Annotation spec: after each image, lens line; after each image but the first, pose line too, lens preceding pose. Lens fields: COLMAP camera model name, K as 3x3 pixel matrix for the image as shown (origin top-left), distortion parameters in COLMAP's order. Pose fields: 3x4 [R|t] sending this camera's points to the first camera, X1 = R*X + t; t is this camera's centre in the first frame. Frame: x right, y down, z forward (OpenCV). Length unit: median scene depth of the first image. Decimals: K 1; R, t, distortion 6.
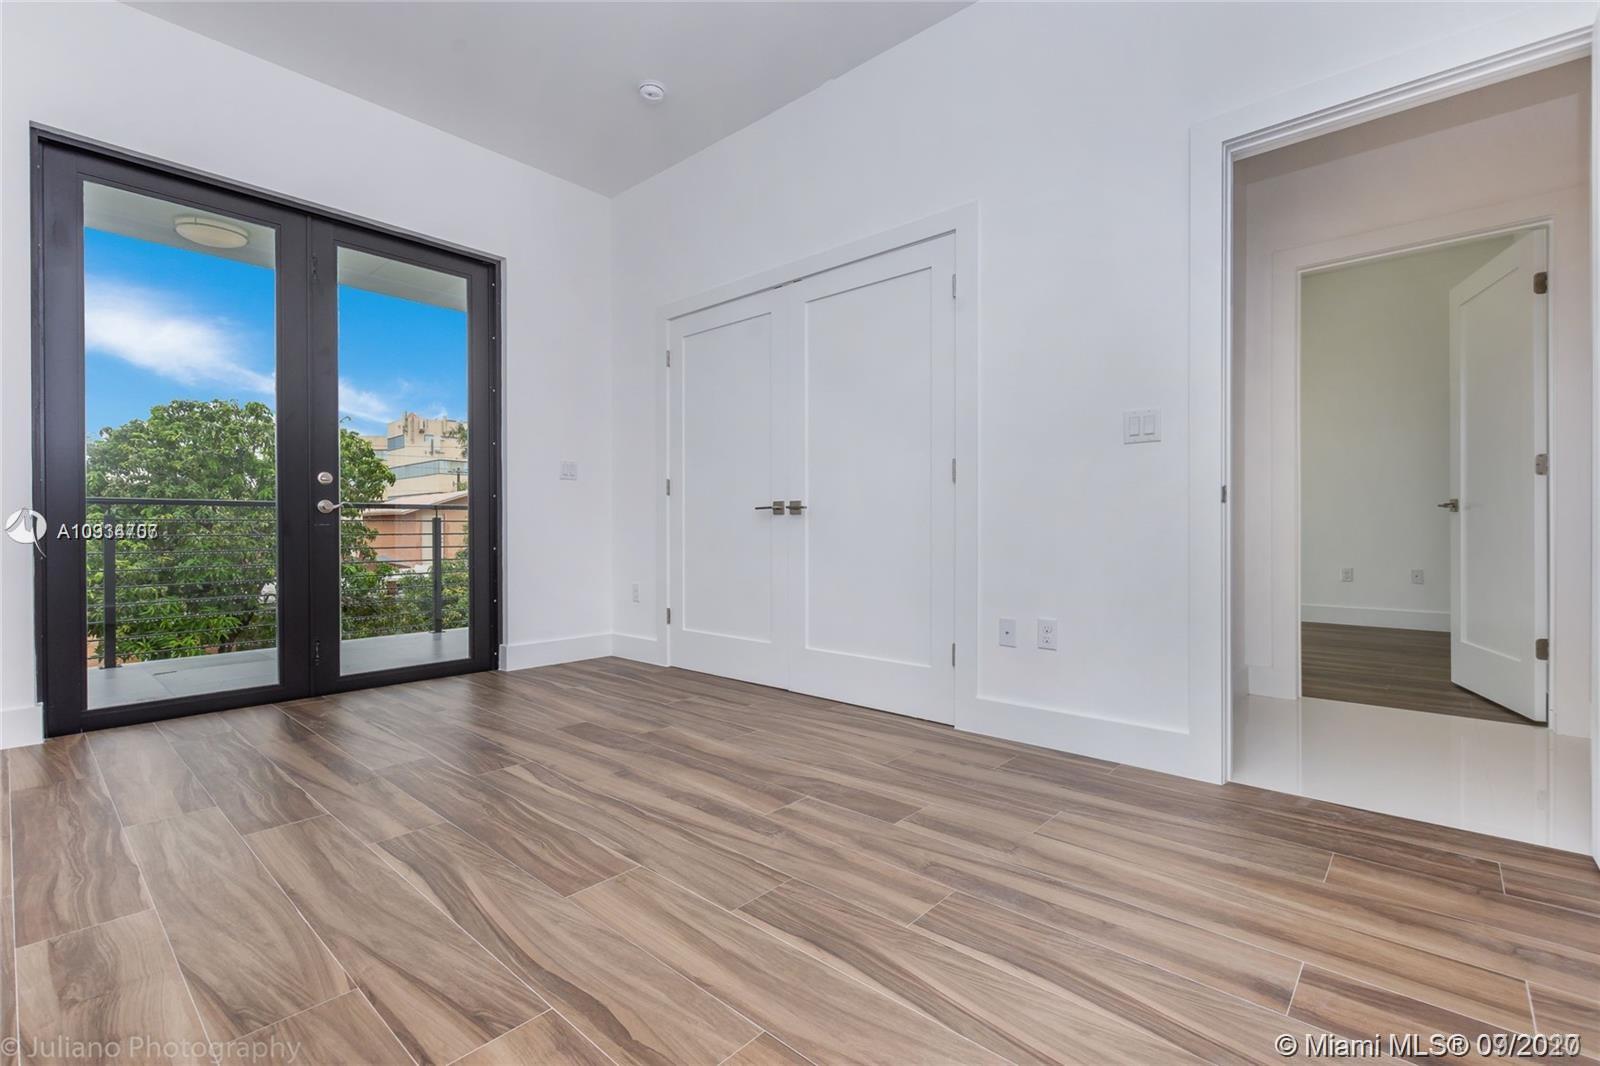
lens RADIAL K [[686.3, 0, 775.6], [0, 686.3, 530.3], [0, 0, 1]] dist [0.003542, 0.000055]
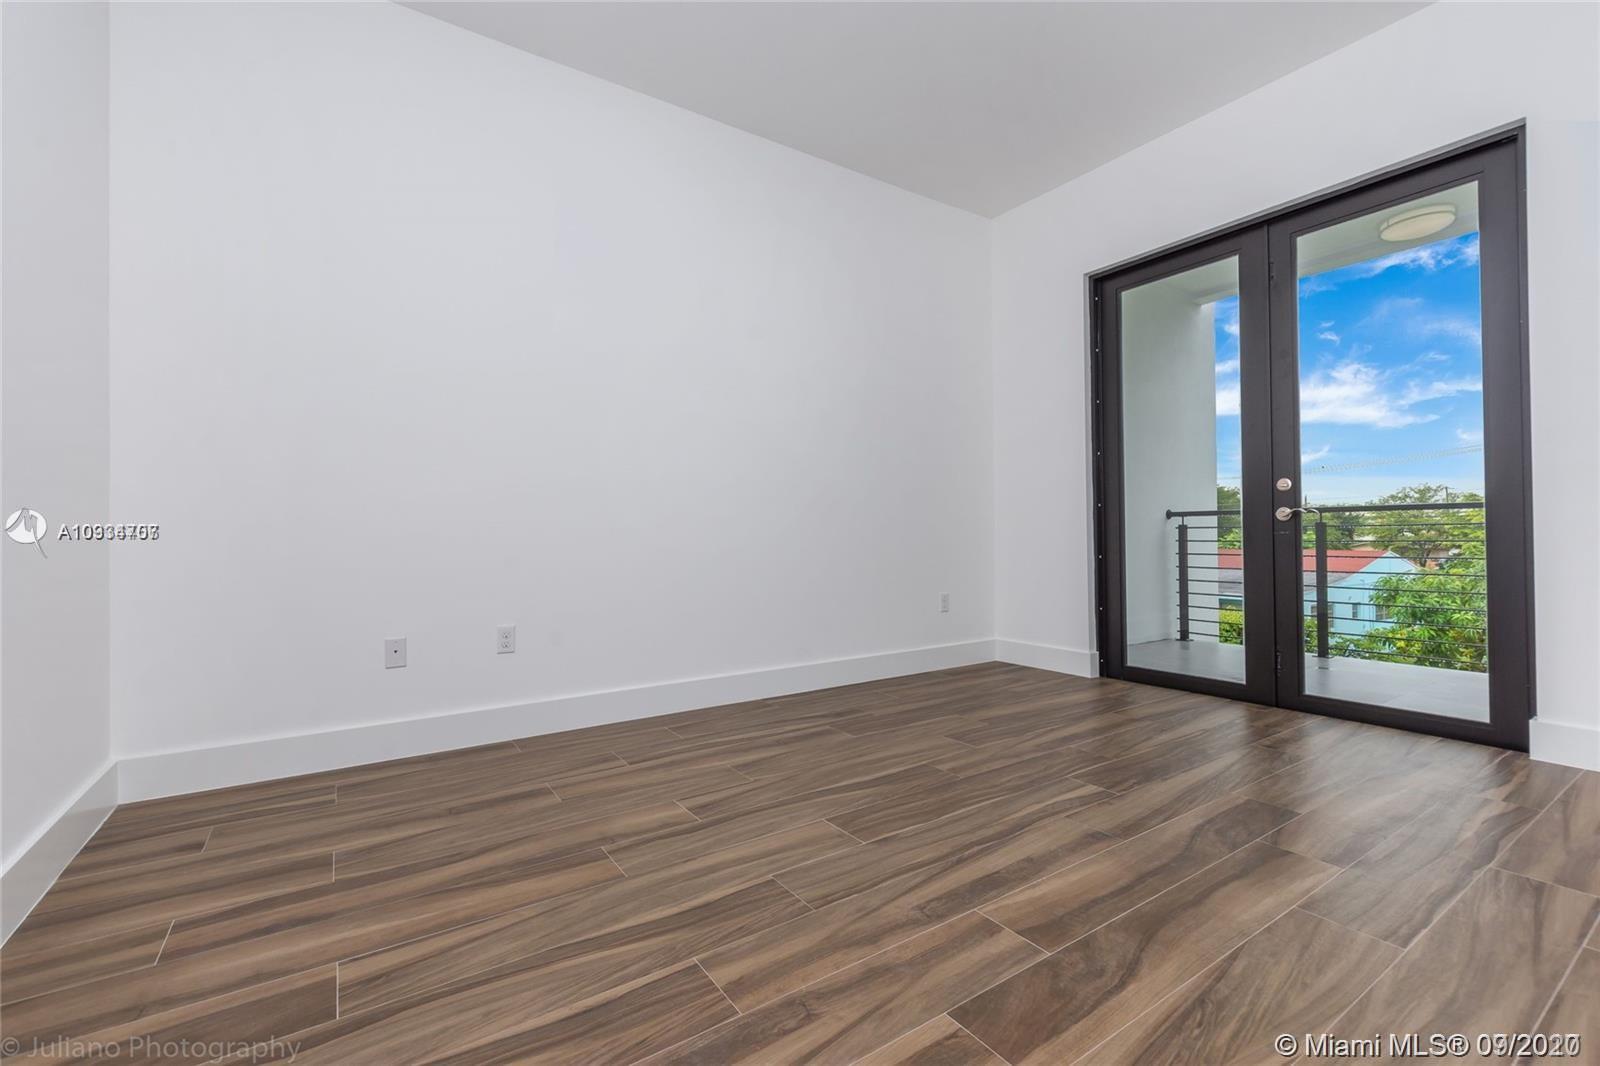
lens RADIAL K [[686.3, 0, 797.4], [0, 686.3, 530.0], [0, 0, 1]] dist [0.003542, 0.000055]
pose [[-0.207995, -0.003035, -0.978125, 0.768797], [0.006879, 0.999966, -0.004566, -0.021023], [0.978106, -0.007678, -0.207967, 0.926117]]
